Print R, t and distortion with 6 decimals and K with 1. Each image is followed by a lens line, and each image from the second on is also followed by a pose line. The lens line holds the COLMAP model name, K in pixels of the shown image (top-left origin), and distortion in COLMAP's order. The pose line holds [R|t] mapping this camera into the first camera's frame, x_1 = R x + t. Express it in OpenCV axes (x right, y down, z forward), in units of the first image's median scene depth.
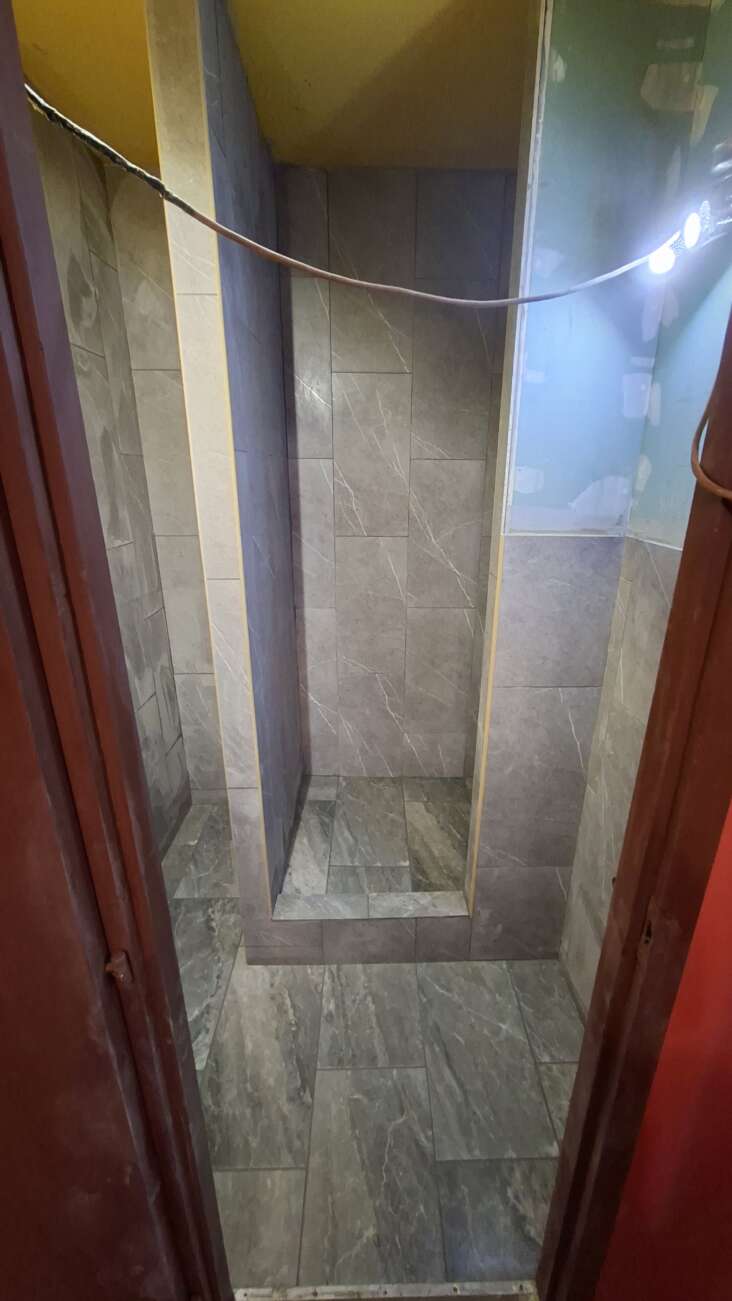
lens RADIAL K [[515.7, 0, 381.2], [0, 515.7, 647.9], [0, 0, 1]] dist [-0.009525, 0.003327]
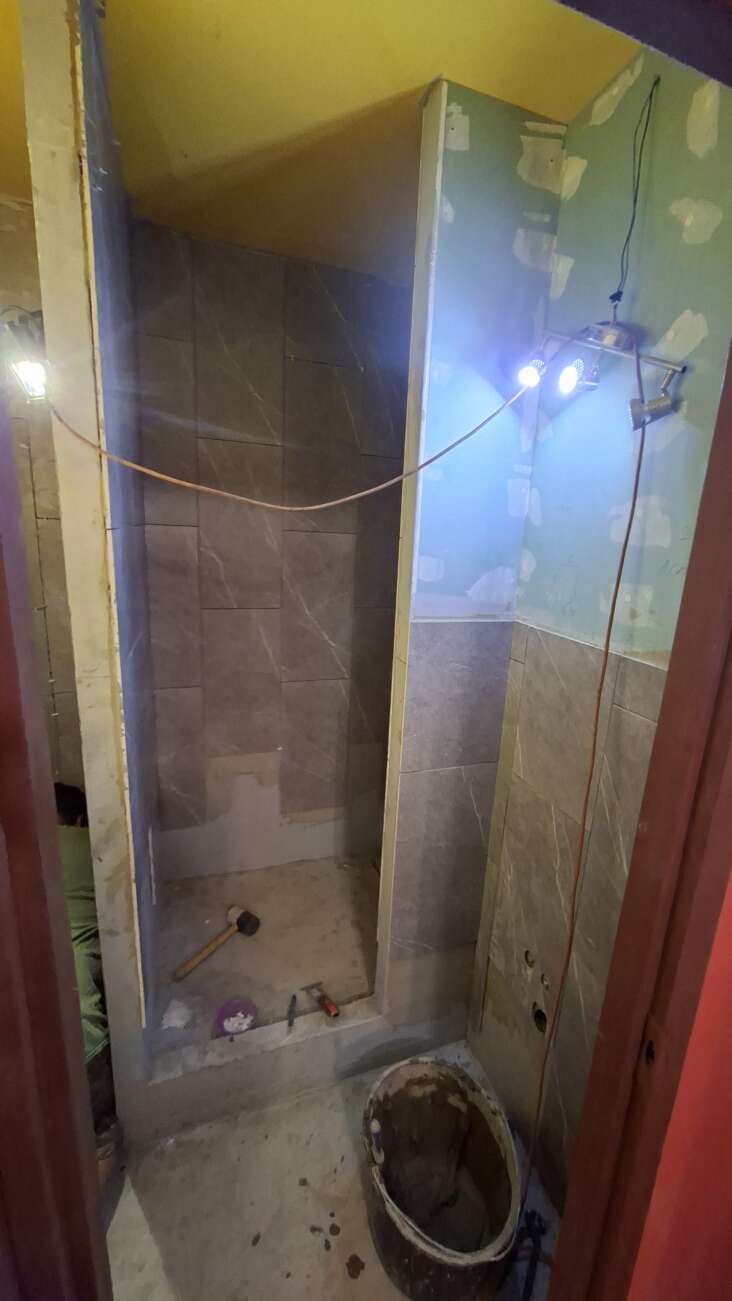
lens RADIAL K [[515.7, 0, 381.2], [0, 515.7, 647.9], [0, 0, 1]] dist [-0.009525, 0.003327]
pose [[0.946099, -0.030661, 0.322424, -0.106350], [0.060191, 0.994811, -0.082019, -0.068898], [-0.318236, 0.097005, 0.943035, 0.057885]]
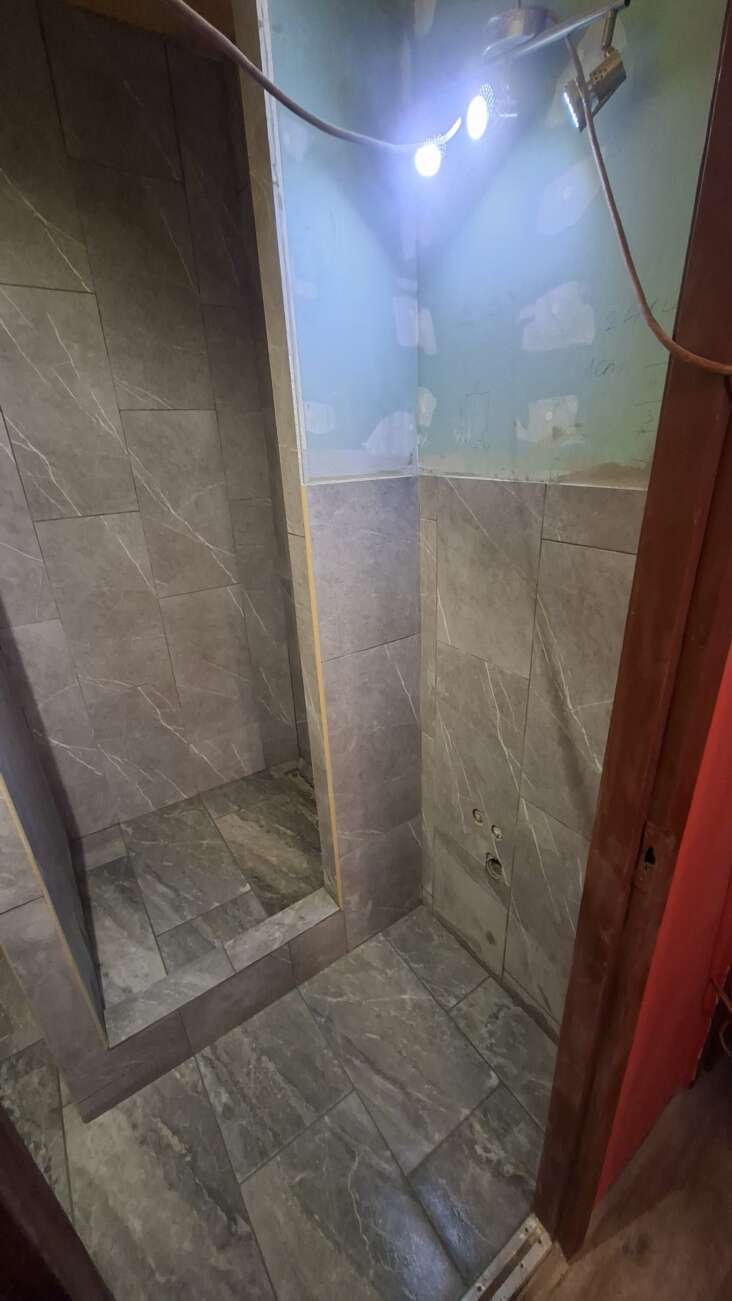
lens RADIAL K [[512.2, 0, 381.8], [0, 512.2, 648.2], [0, 0, 1]] dist [-0.012777, 0.003325]
pose [[0.828545, -0.246738, 0.502626, -0.111454], [0.220143, 0.968929, 0.112753, -0.019970], [-0.514830, 0.017229, 0.857119, 0.168259]]
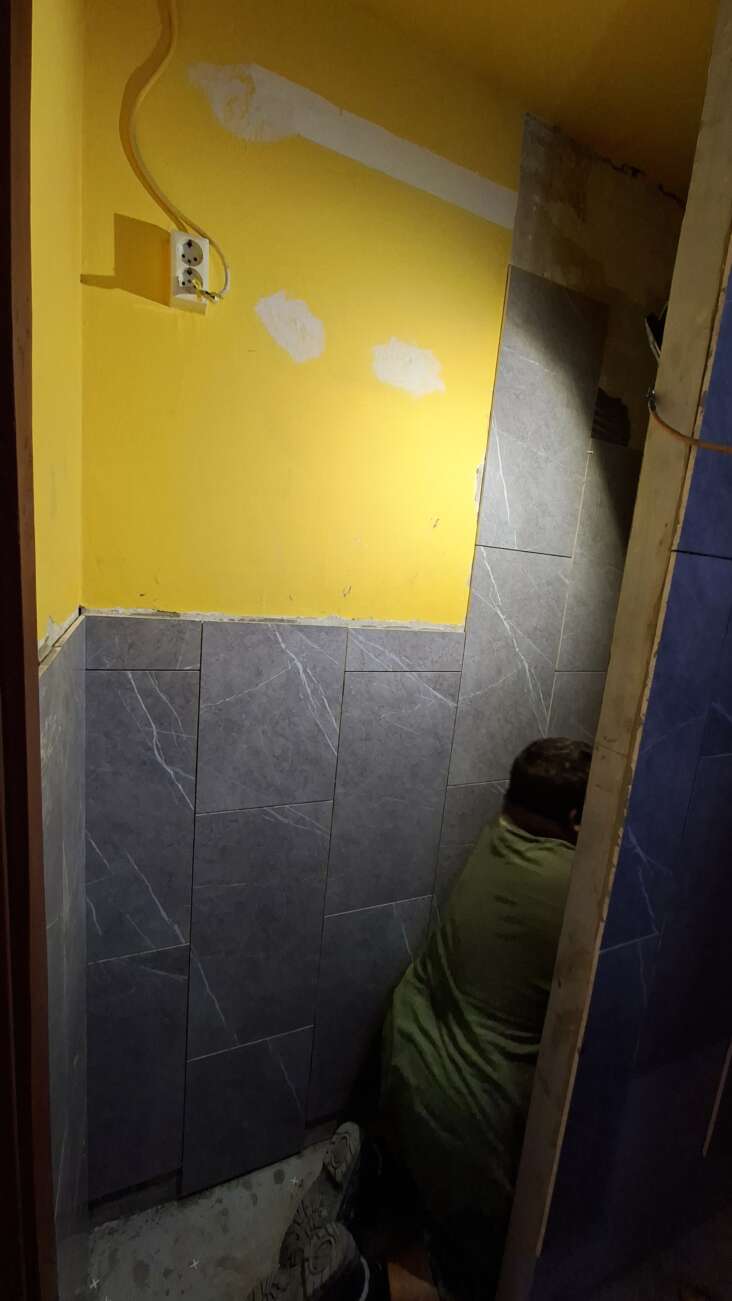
lens RADIAL K [[512.2, 0, 381.8], [0, 512.2, 648.2], [0, 0, 1]] dist [-0.012777, 0.003325]
pose [[0.381227, 0.185331, -0.905714, 0.088922], [-0.388175, 0.921243, 0.025121, -0.122509], [0.839039, 0.341999, 0.423143, 0.370331]]
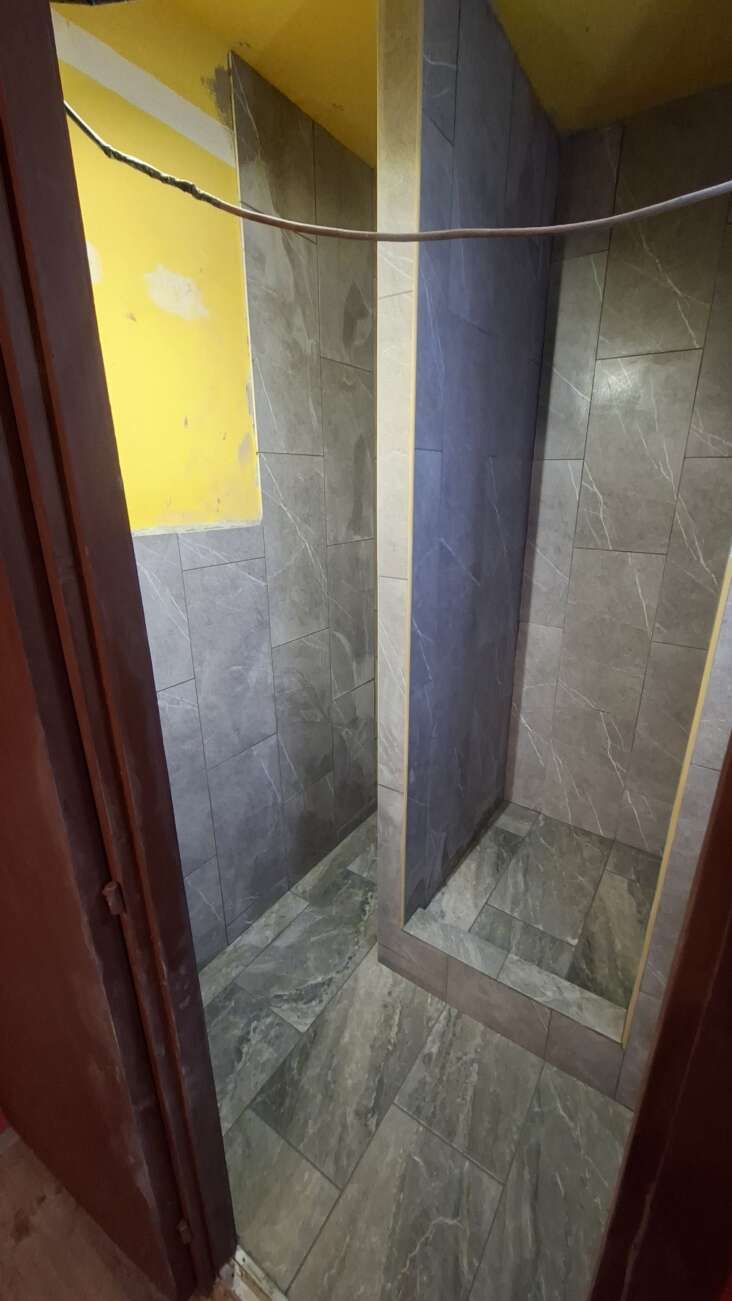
lens RADIAL K [[513.4, 0, 379.7], [0, 513.4, 649.2], [0, 0, 1]] dist [-0.005310, 0.000543]
pose [[0.821430, 0.176245, -0.542394, 0.184323], [-0.182799, 0.982239, 0.042326, -0.028373], [0.540220, 0.064381, 0.839057, 0.121415]]
